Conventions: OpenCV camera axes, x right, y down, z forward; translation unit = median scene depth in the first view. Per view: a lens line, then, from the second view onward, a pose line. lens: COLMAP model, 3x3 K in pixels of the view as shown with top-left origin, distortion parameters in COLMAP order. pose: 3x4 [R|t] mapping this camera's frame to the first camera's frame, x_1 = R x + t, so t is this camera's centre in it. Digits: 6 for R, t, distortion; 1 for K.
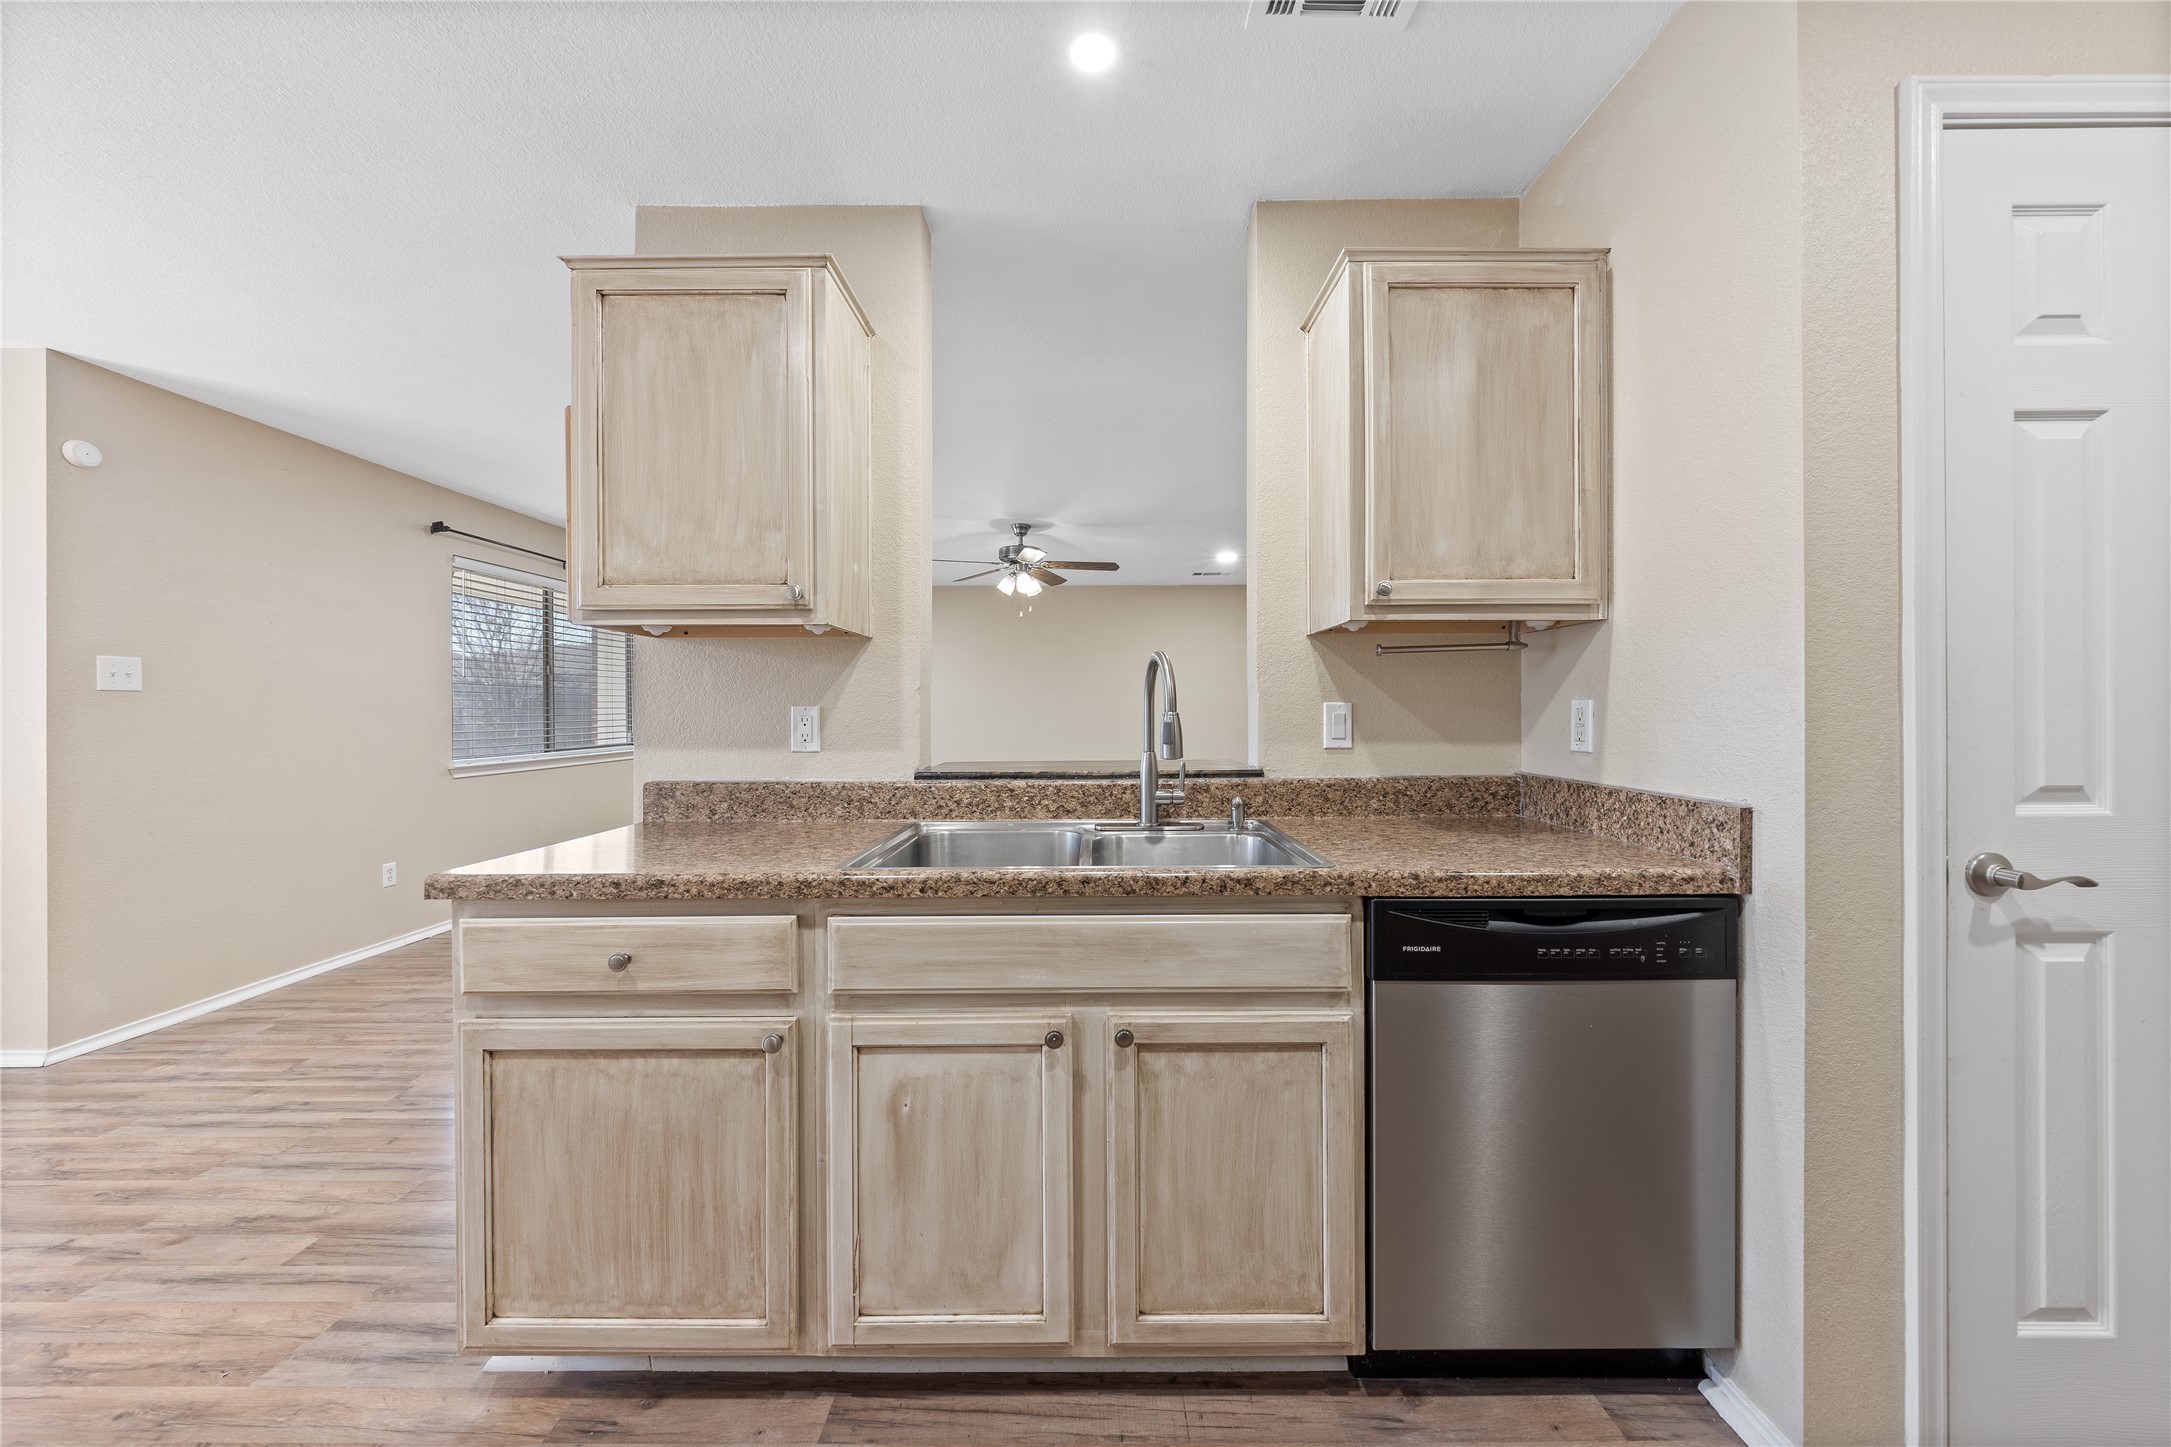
lens RADIAL K [[758.2, 0, 1095.7], [0, 758.2, 709.4], [0, 0, 1]] dist [-0.003702, 0.000379]
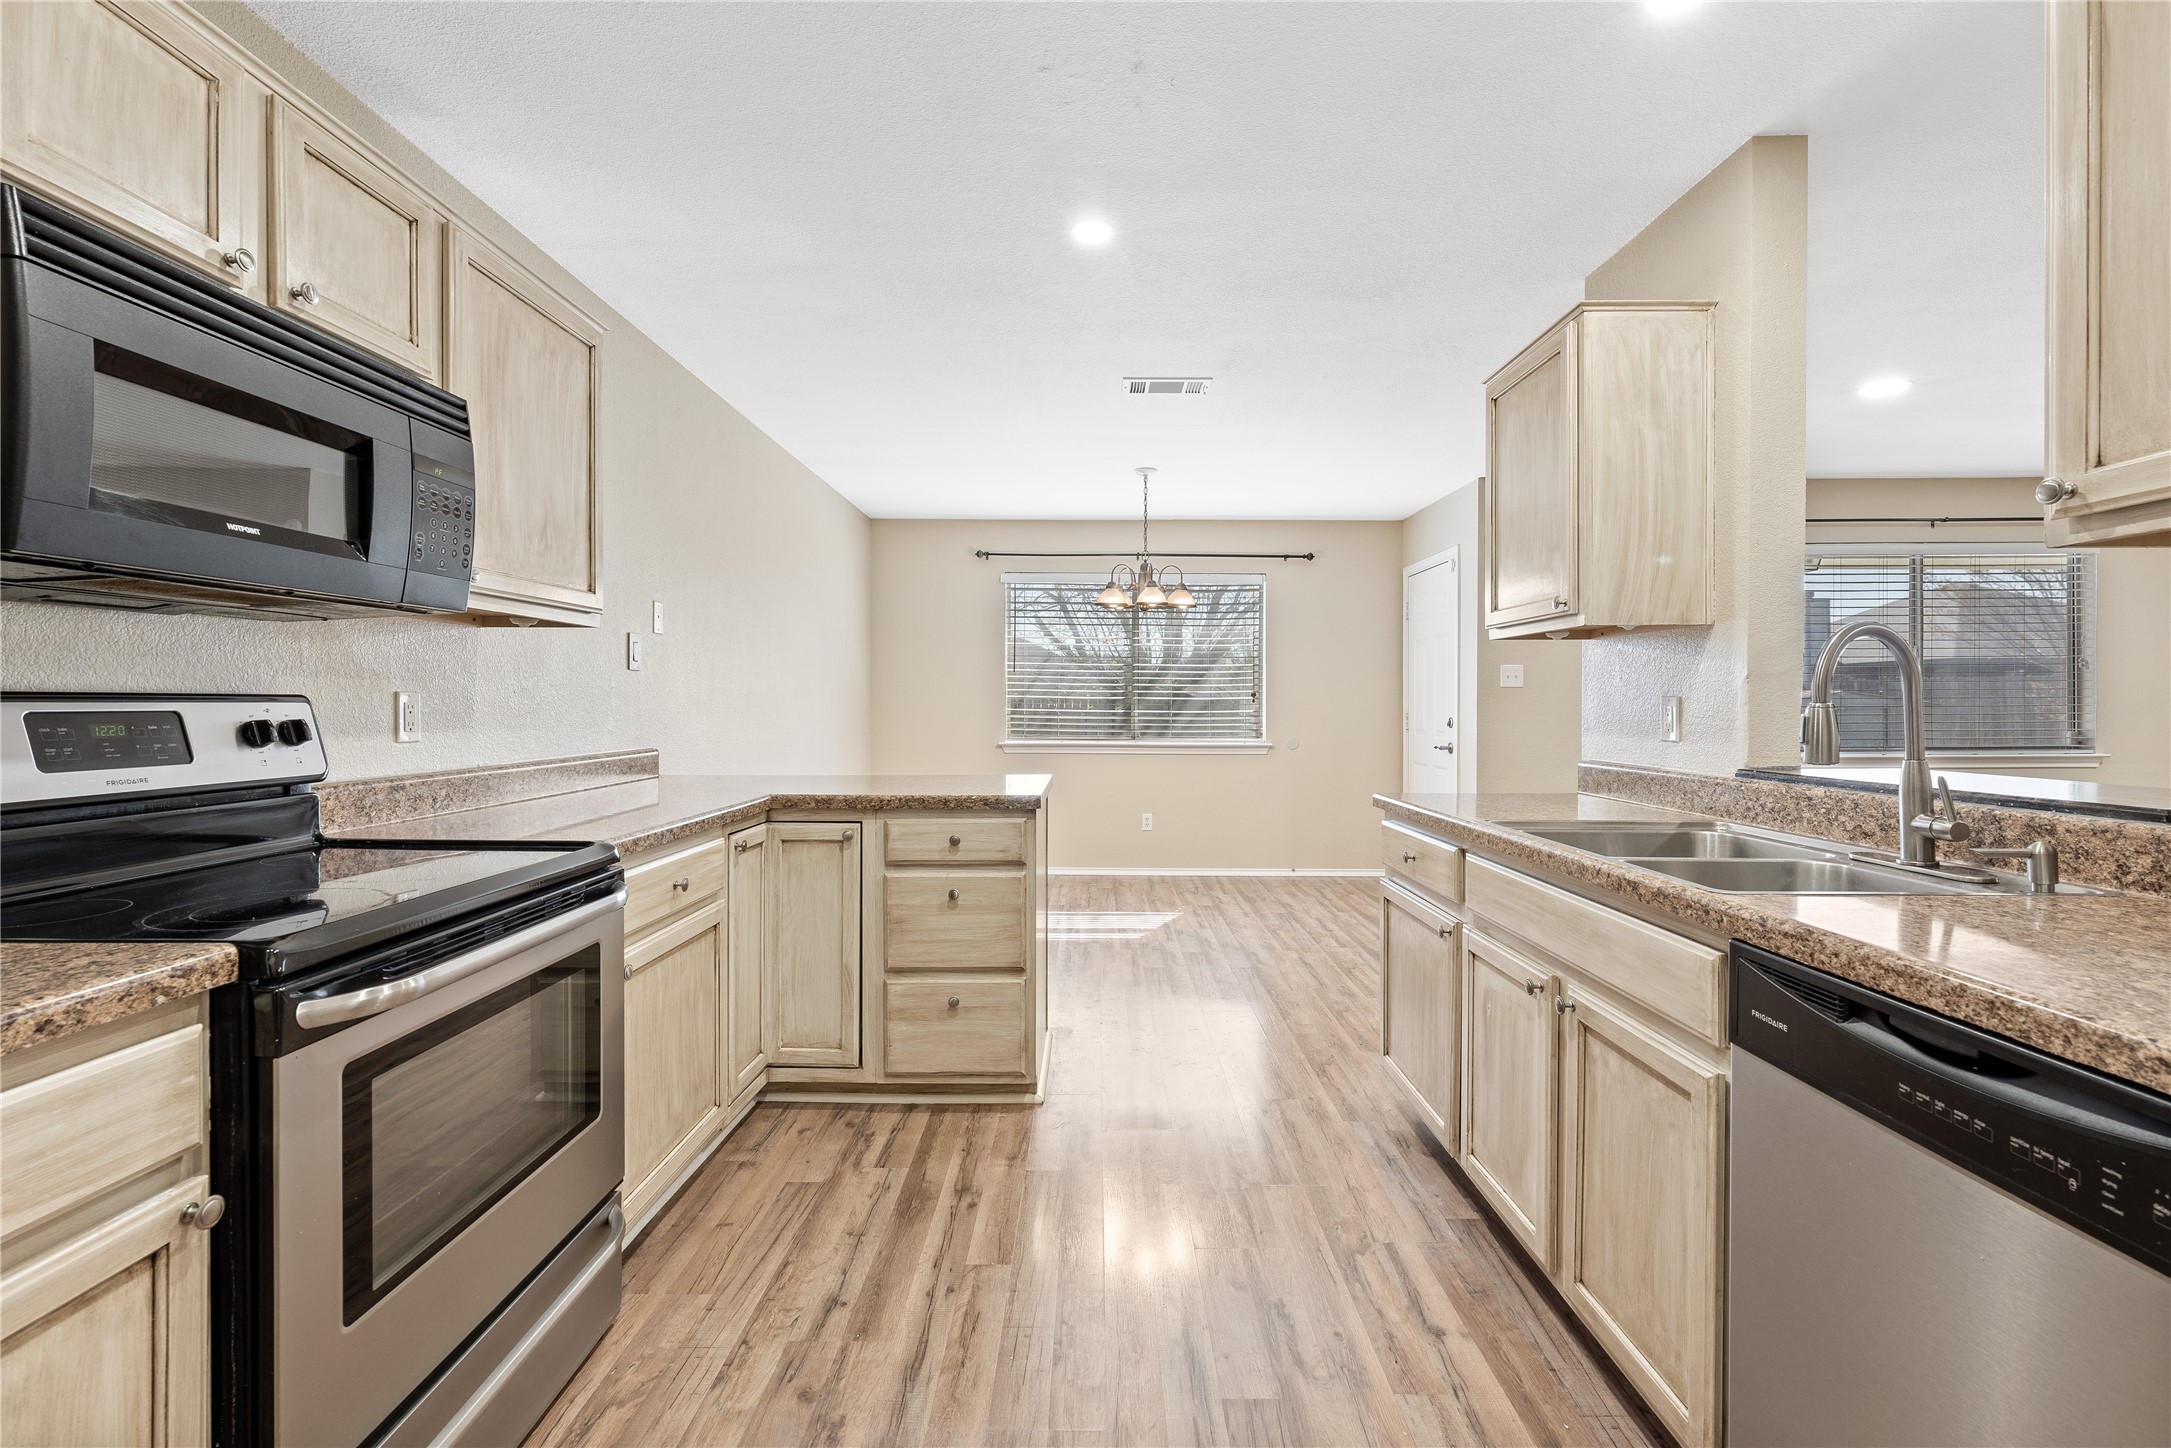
lens RADIAL K [[921.0, 0, 1084.1], [0, 921.0, 711.5], [0, 0, 1]] dist [-0.000703, -0.000162]
pose [[0.000449, 0.013113, -0.999914, 1.315288], [0.000090, 0.999914, 0.013113, -0.001657], [1.000000, -0.000096, 0.000448, 0.316211]]
